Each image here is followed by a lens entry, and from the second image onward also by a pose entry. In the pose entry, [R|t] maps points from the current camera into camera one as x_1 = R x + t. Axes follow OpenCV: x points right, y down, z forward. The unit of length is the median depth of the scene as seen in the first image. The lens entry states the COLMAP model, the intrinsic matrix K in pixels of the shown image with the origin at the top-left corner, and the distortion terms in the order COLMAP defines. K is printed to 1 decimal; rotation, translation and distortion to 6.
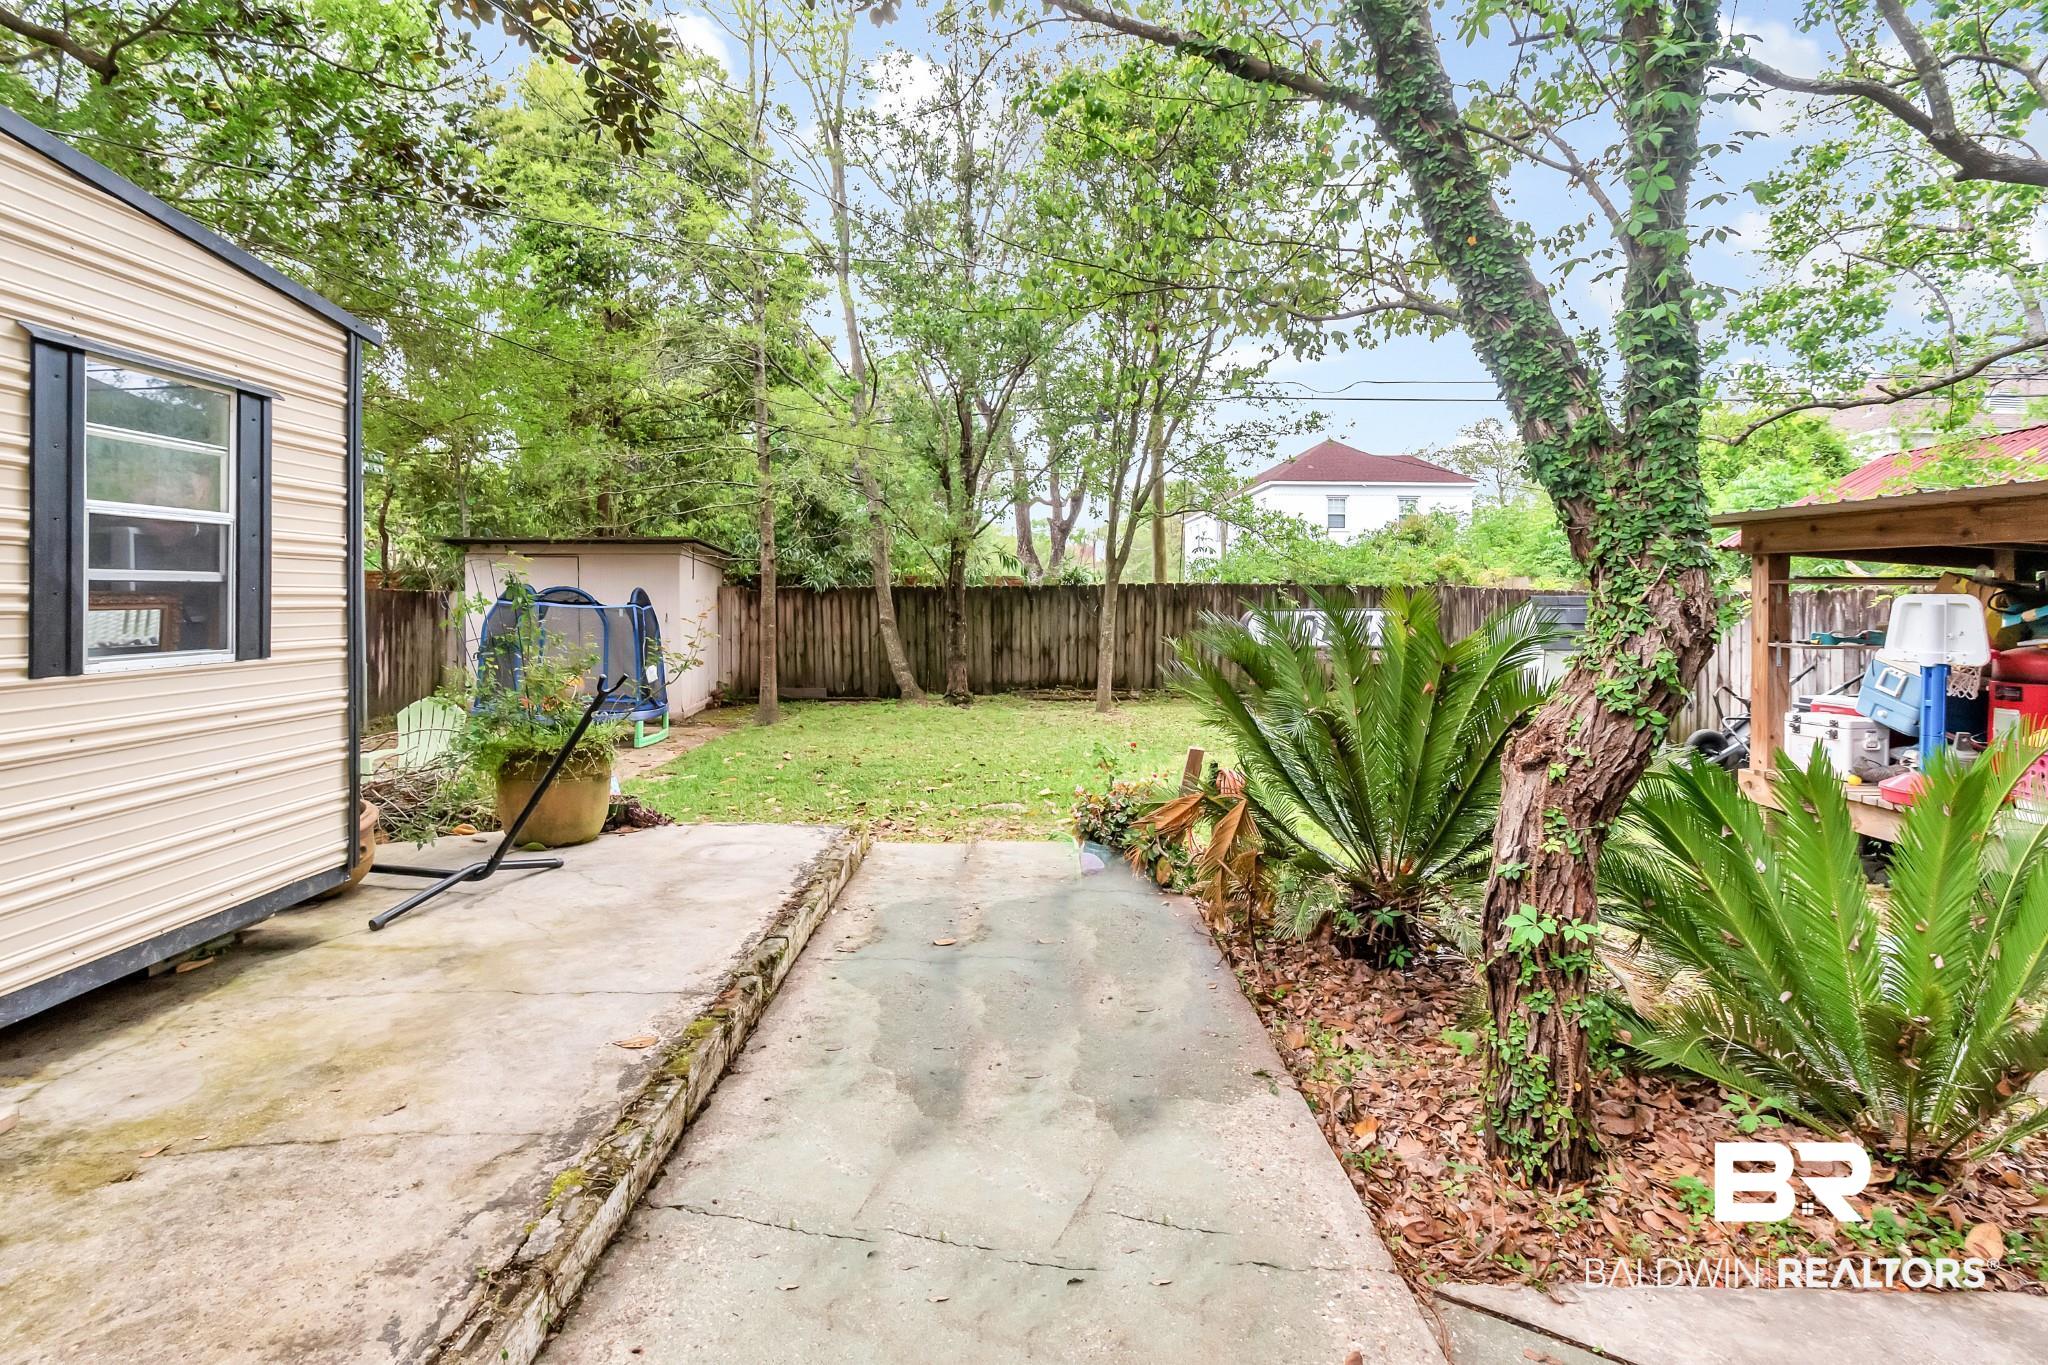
lens RADIAL K [[1010.4, 0, 1007.4], [0, 1010.4, 593.0], [0, 0, 1]] dist [0.002966, -0.002078]
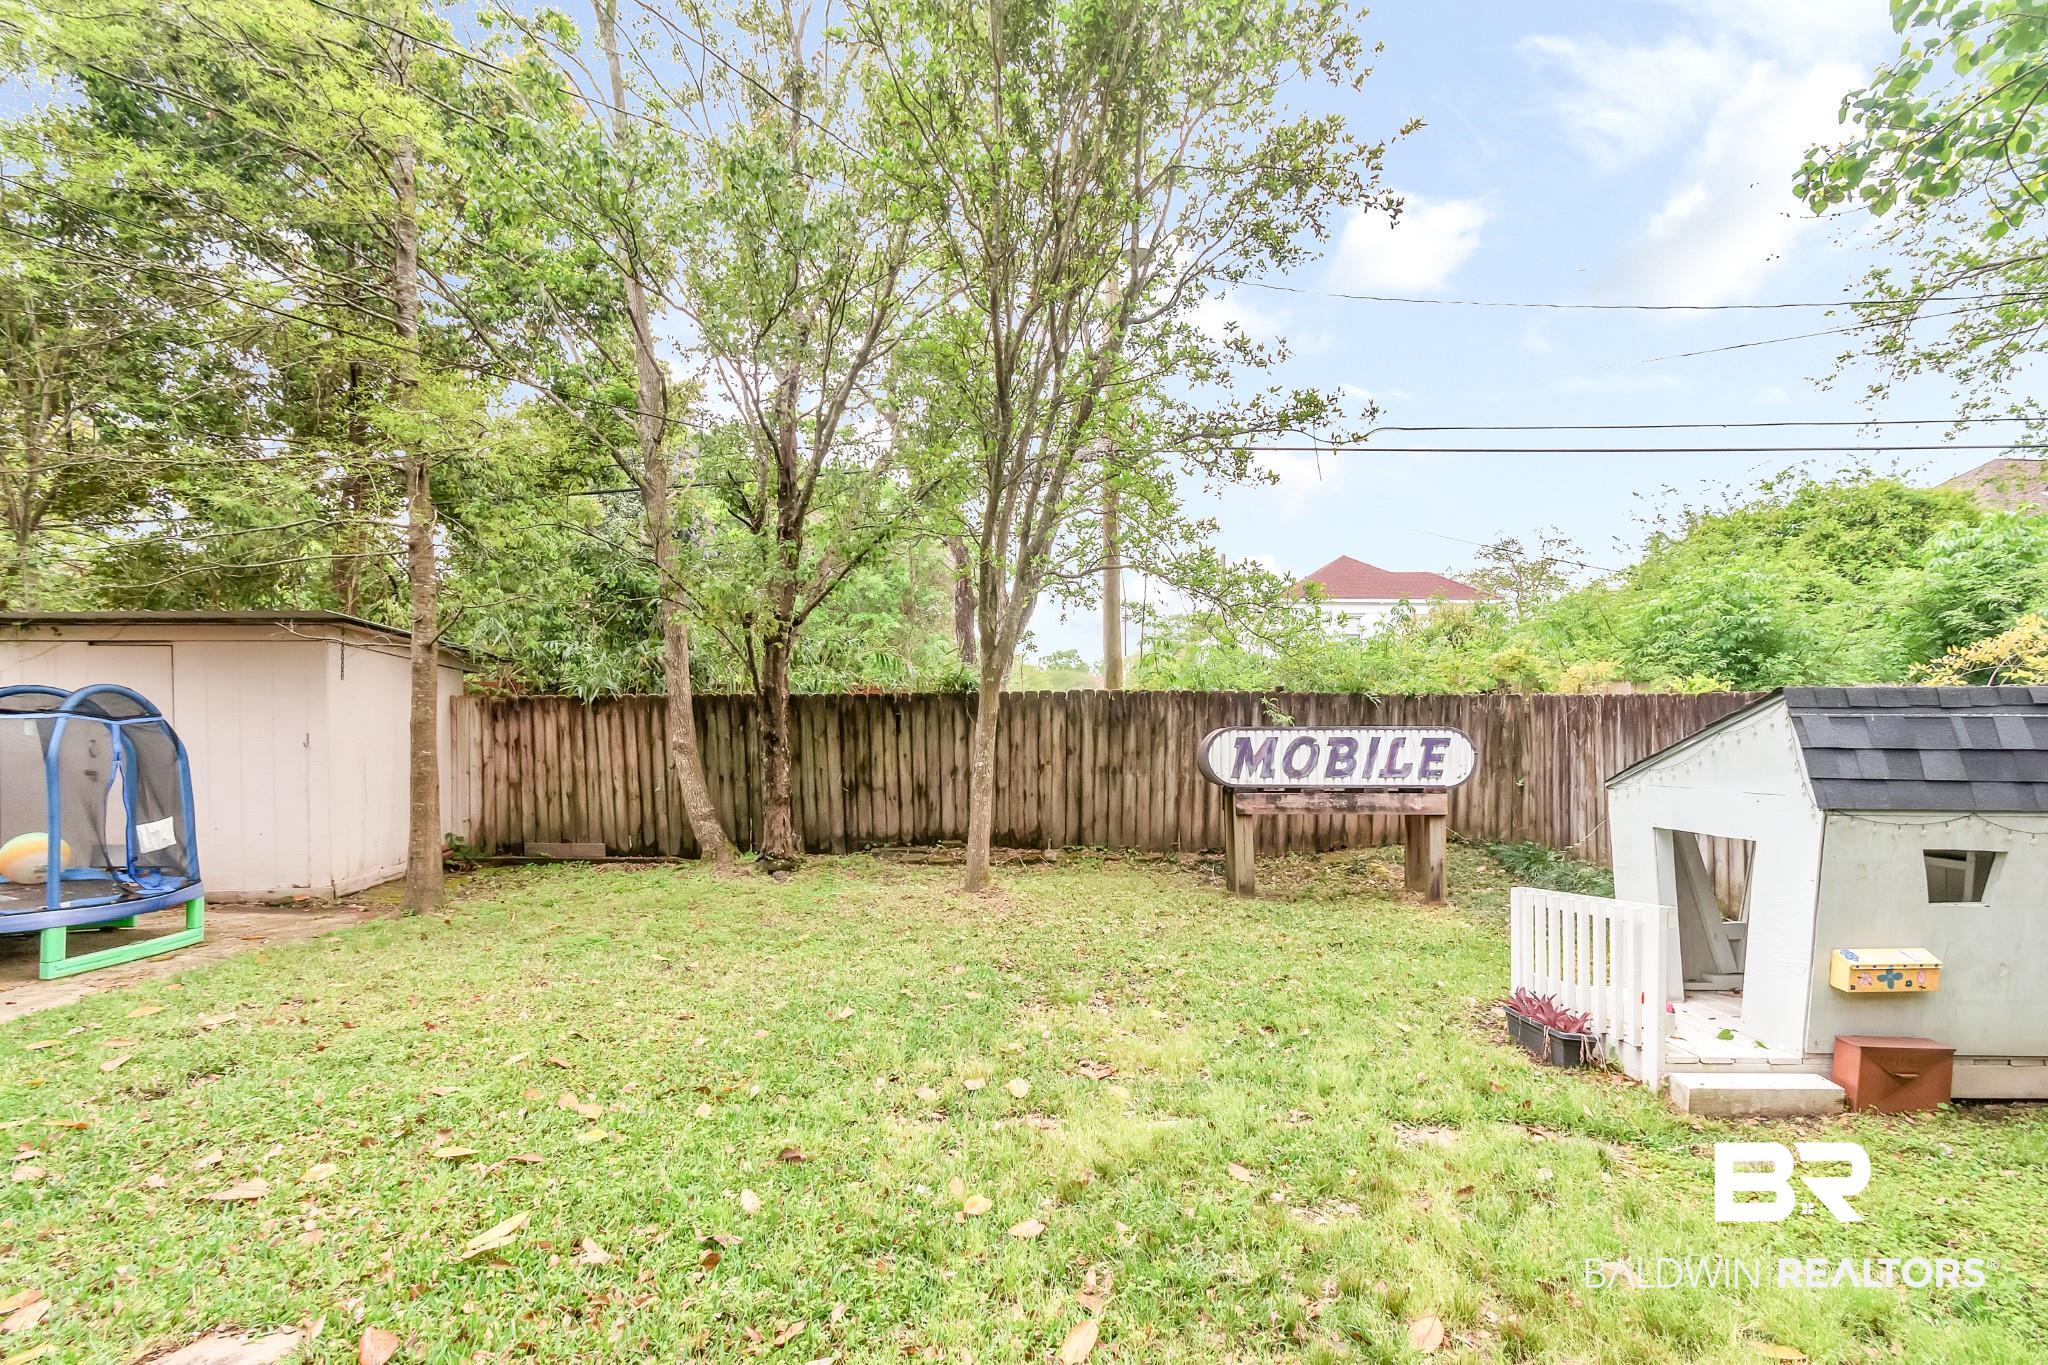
lens RADIAL K [[949.4, 0, 1038.4], [0, 949.4, 718.3], [0, 0, 1]] dist [0.002121, -0.000371]
pose [[0.999965, 0.001067, -0.008335, 0.129187], [-0.001093, 0.999995, -0.003052, 0.011524], [0.008331, 0.003061, 0.999961, 0.381070]]
